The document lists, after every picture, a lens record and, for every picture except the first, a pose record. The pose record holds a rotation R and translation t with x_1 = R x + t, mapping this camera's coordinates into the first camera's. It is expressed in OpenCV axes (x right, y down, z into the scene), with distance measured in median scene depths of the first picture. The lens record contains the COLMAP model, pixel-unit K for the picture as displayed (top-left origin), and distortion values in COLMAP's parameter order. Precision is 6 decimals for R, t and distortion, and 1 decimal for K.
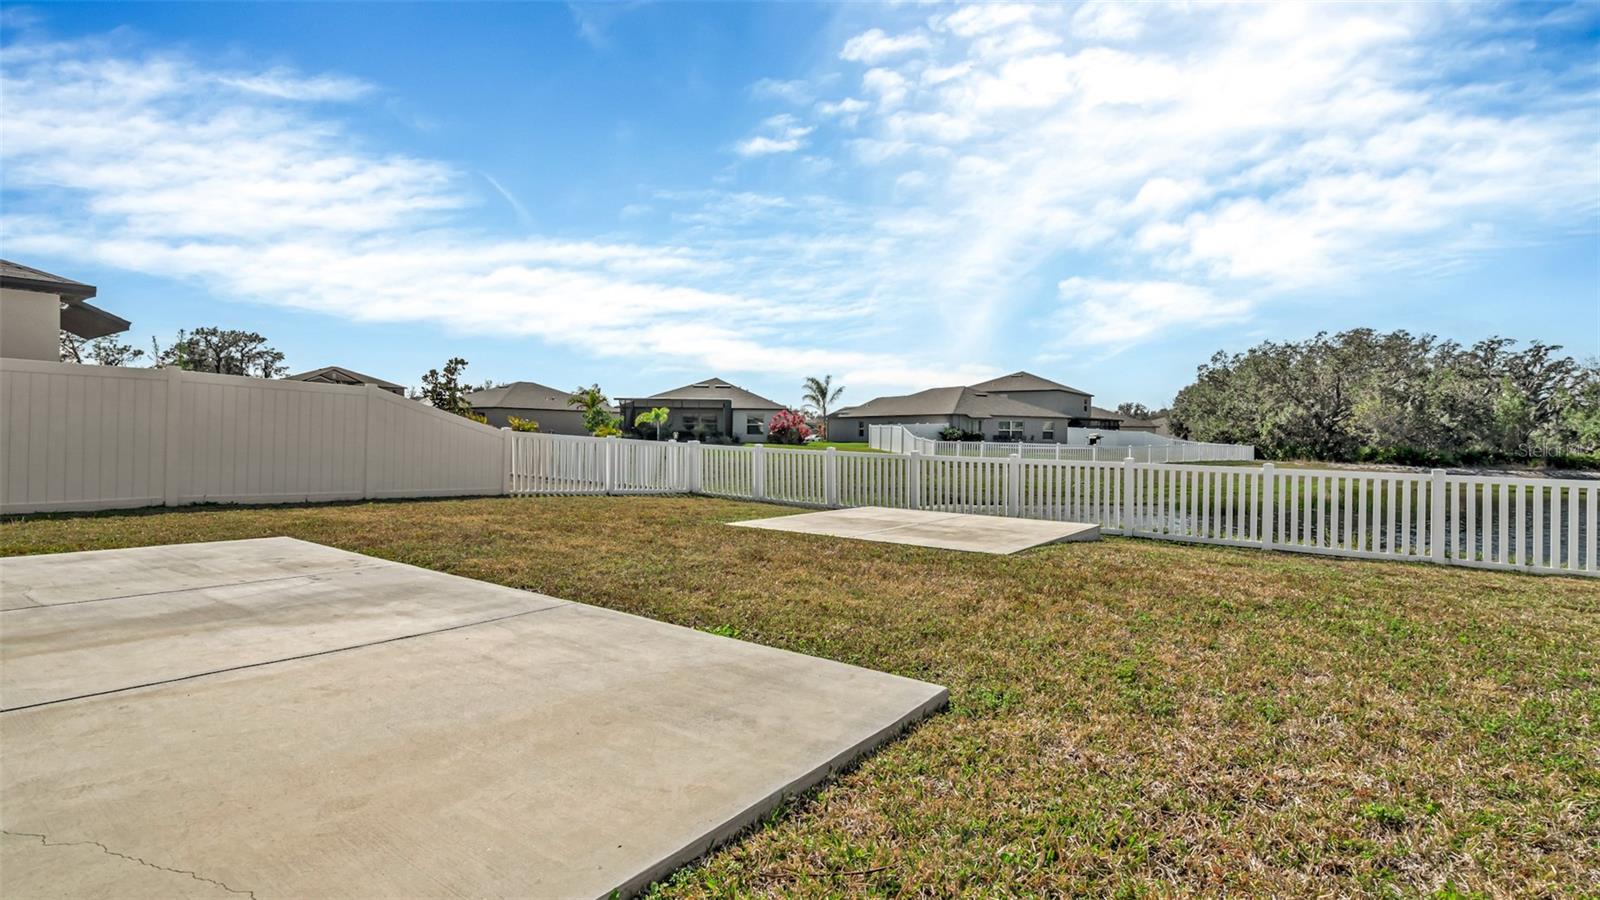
lens RADIAL K [[754.9, 0, 800.0], [0, 754.9, 450.0], [0, 0, 1]] dist [0.000026, -0.000388]
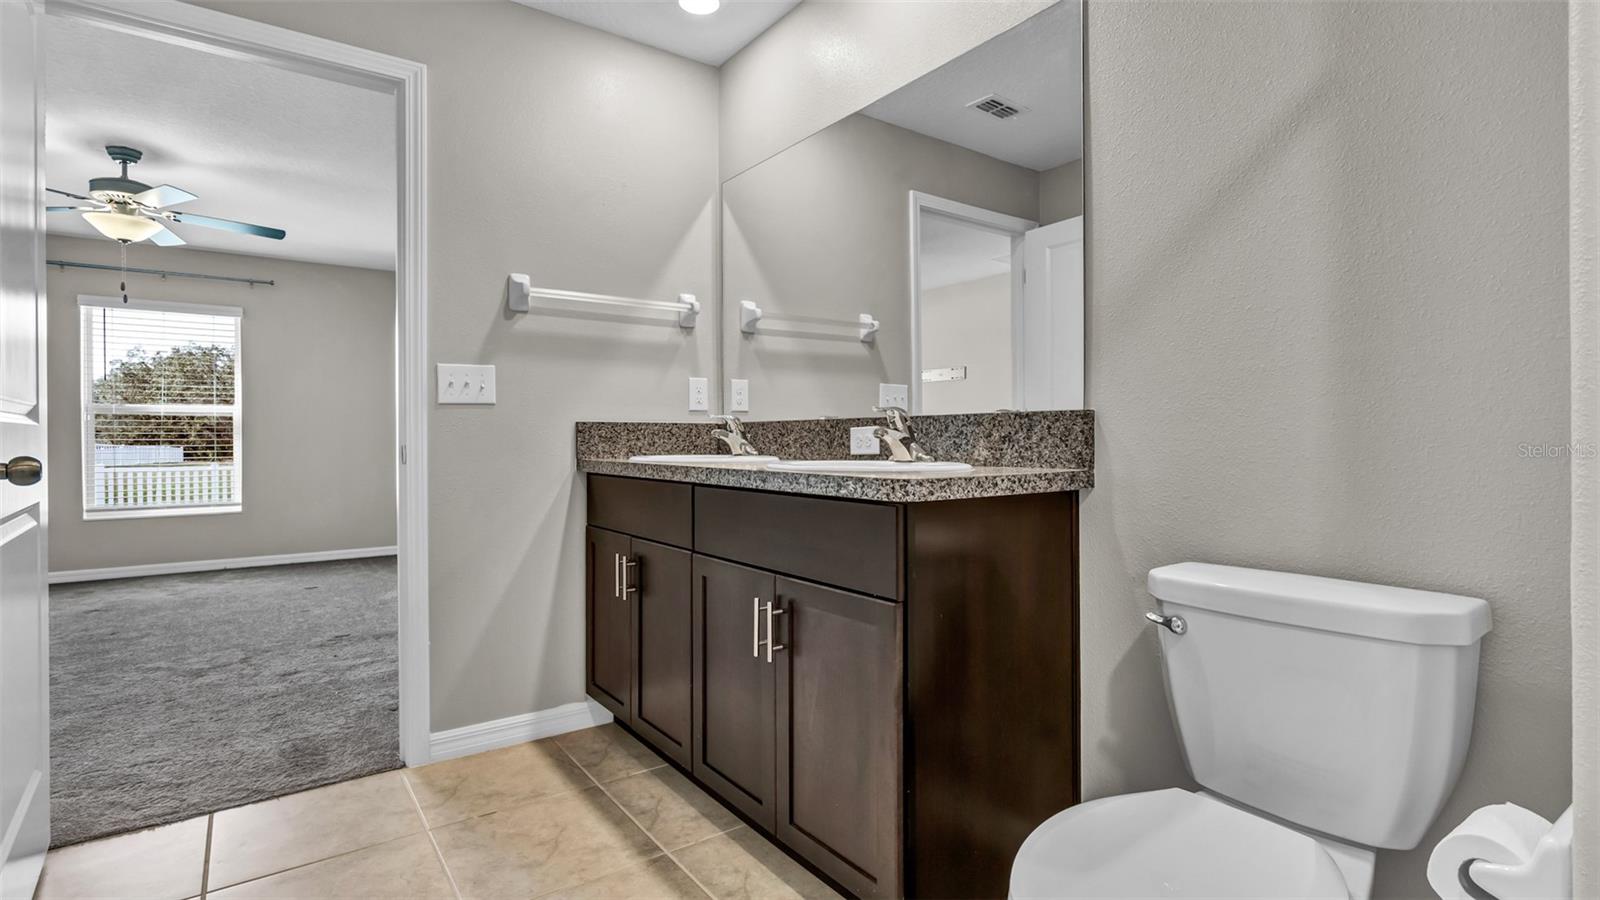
lens RADIAL K [[754.9, 0, 800.0], [0, 754.9, 450.0], [0, 0, 1]] dist [0.000026, -0.000388]
pose [[0.332622, -0.011682, 0.942988, -0.169269], [0.007408, 0.999925, 0.009775, -0.006657], [-0.943031, 0.003735, 0.332683, -0.270902]]
